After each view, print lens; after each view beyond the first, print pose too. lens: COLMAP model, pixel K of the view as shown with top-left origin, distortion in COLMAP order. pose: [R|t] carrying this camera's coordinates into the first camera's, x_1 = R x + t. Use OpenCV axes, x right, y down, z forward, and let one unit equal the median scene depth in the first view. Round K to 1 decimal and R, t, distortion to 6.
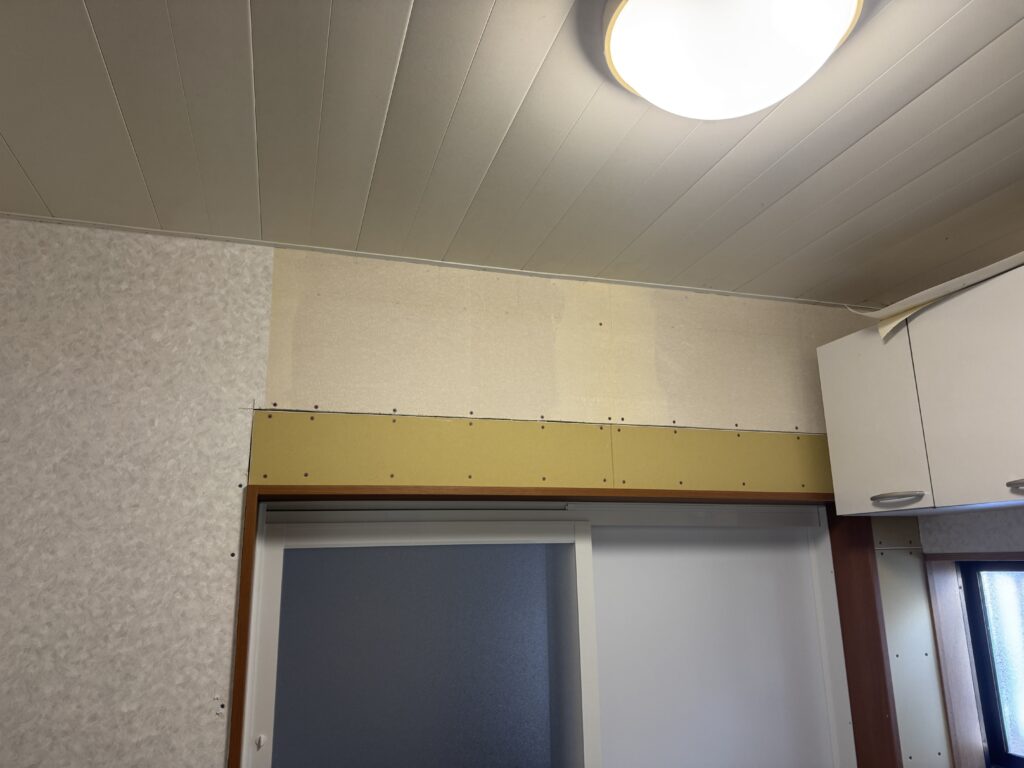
lens RADIAL K [[749.4, 0, 529.0], [0, 749.4, 384.9], [0, 0, 1]] dist [0.002628, -0.003290]
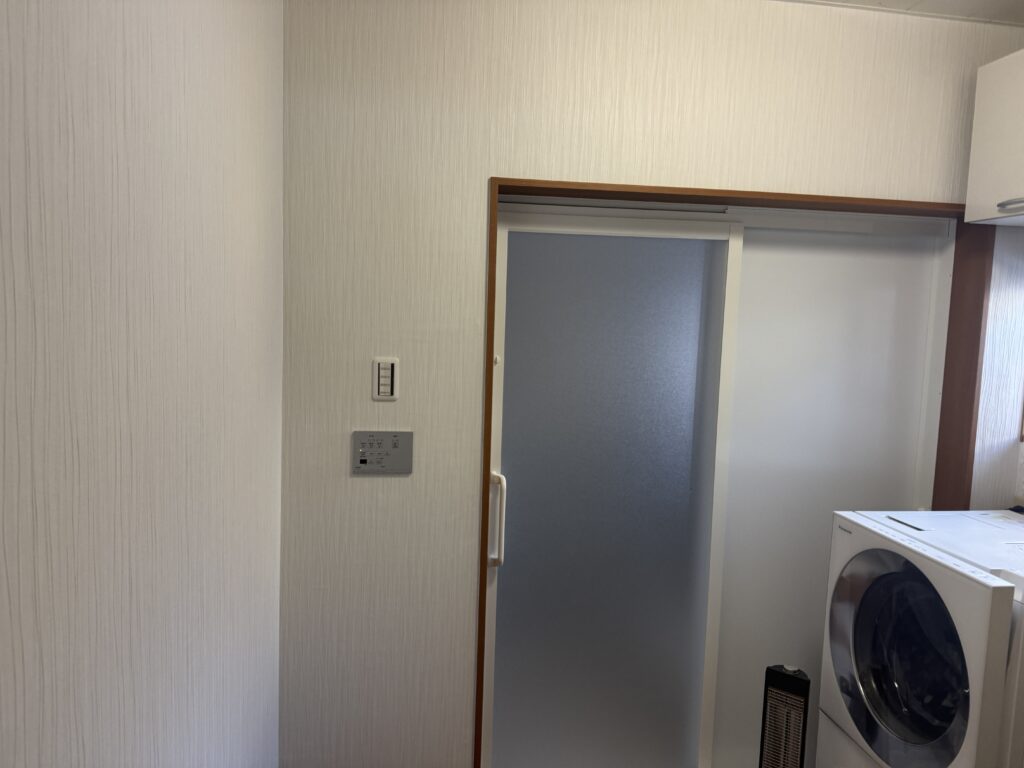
lens RADIAL K [[749.4, 0, 529.0], [0, 749.4, 384.9], [0, 0, 1]] dist [0.002628, -0.003290]
pose [[0.989464, 0.063510, -0.130103, -0.086182], [-0.013614, 0.935479, 0.353120, 0.006406], [0.144135, -0.347628, 0.926488, -0.248727]]
